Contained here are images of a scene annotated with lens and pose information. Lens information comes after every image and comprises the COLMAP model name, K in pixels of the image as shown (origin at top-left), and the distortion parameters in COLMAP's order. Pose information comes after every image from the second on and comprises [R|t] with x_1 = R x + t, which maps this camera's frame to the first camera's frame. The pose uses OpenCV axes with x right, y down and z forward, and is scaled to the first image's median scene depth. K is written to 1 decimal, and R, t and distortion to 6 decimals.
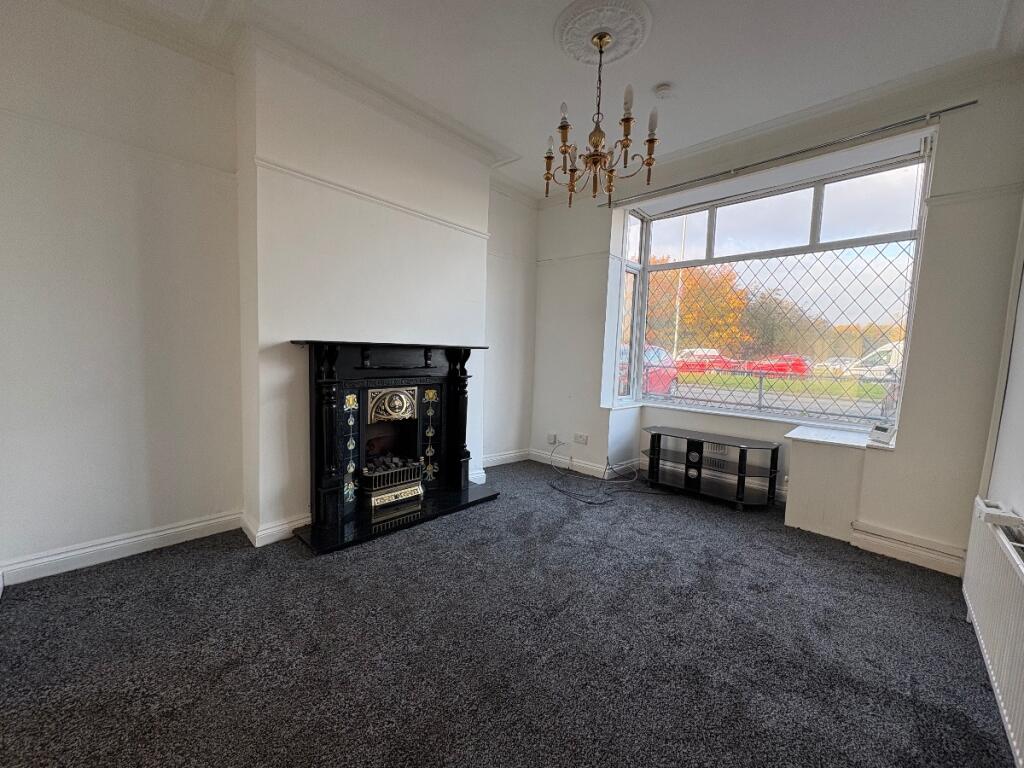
lens RADIAL K [[404.0, 0, 509.5], [0, 404.0, 385.2], [0, 0, 1]] dist [-0.000016, 0.000042]
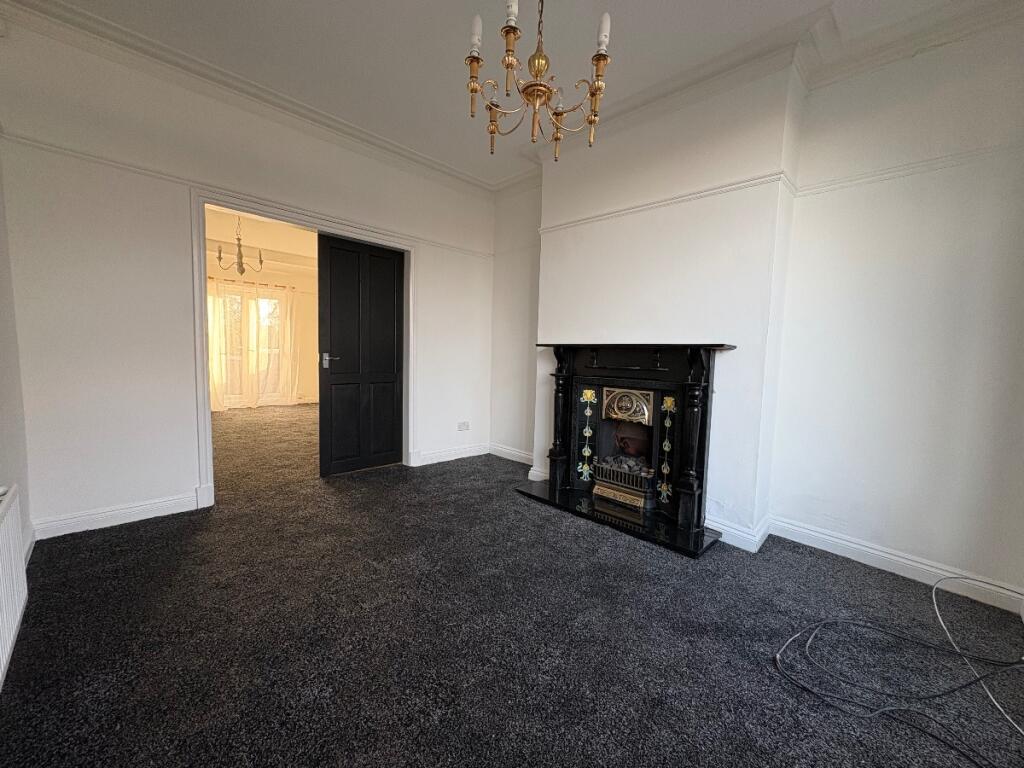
lens RADIAL K [[411.4, 0, 512.0], [0, 411.4, 384.0], [0, 0, 1]] dist [0.025833, 0.000143]
pose [[0.009533, 0.065453, -0.997810, 0.739478], [-0.098356, 0.993078, 0.064203, -0.043640], [0.995106, 0.097529, 0.015905, 0.707399]]
